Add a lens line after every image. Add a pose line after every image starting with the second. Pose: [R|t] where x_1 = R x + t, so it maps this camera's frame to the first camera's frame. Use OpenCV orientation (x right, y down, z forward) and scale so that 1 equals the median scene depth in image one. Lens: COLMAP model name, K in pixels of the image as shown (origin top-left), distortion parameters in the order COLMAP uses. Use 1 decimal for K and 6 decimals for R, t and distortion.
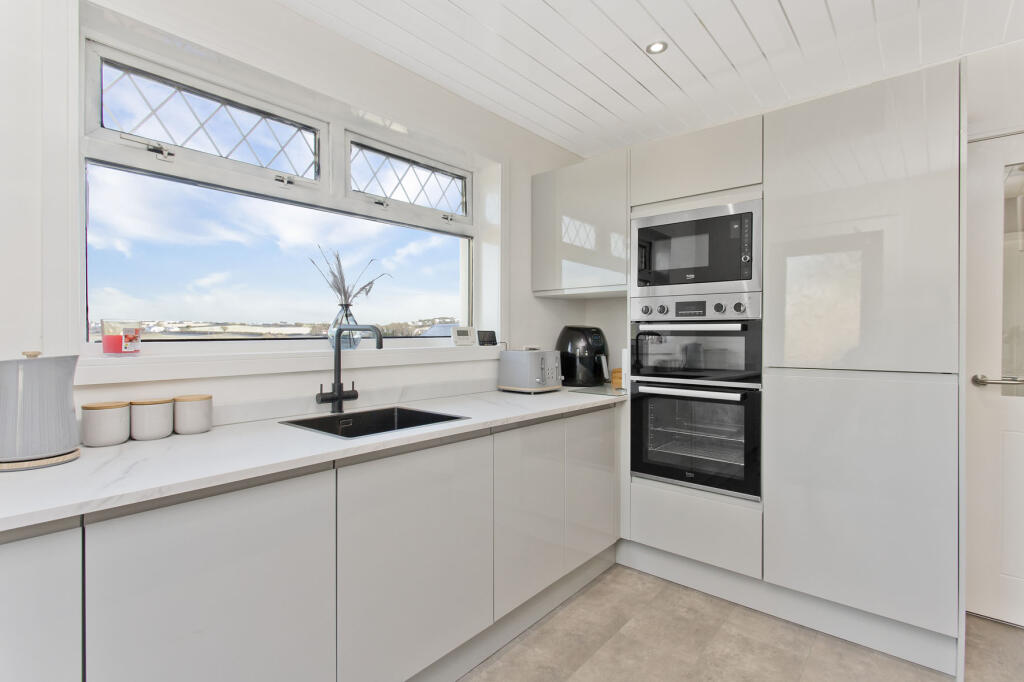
lens RADIAL K [[493.4, 0, 508.7], [0, 493.4, 331.1], [0, 0, 1]] dist [0.000214, 0.000049]
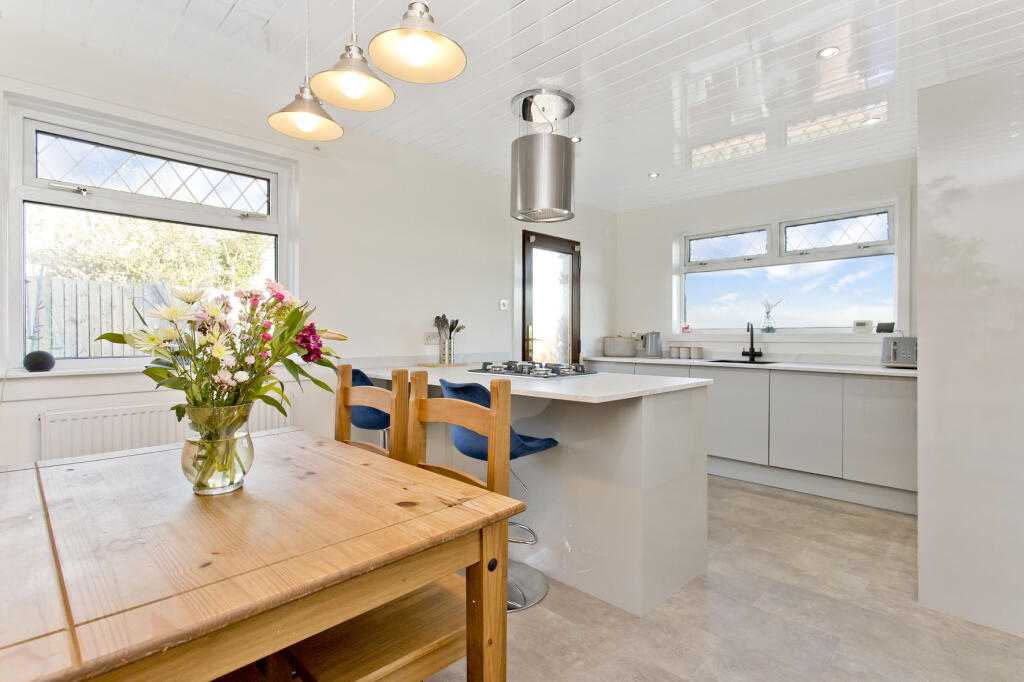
lens RADIAL K [[499.0, 0, 554.6], [0, 499.0, 341.1], [0, 0, 1]] dist [0.002471, 0.000220]
pose [[0.005418, 0.008380, -0.999950, 1.776278], [-0.000662, 0.999965, 0.008377, 0.052839], [0.999985, 0.000617, 0.005423, 0.088842]]
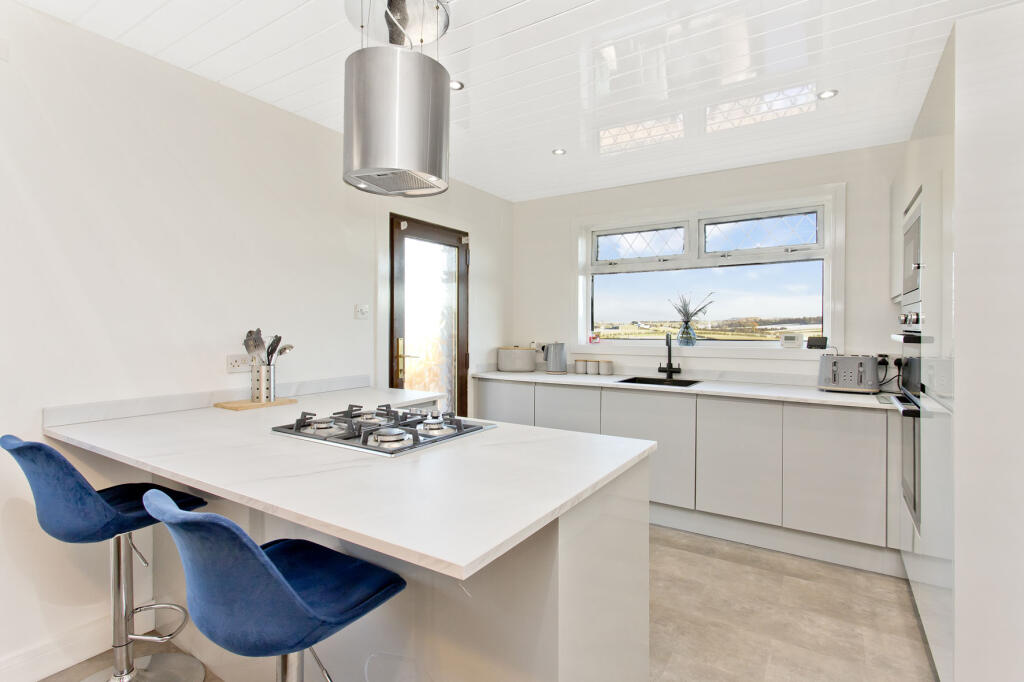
lens RADIAL K [[484.3, 0, 543.7], [0, 484.3, 331.1], [0, 0, 1]] dist [-0.000124, 0.000144]
pose [[0.191260, 0.003106, -0.981535, 1.312162], [-0.003354, 0.999991, 0.002510, -0.020617], [0.981534, 0.002812, 0.191268, 0.148806]]
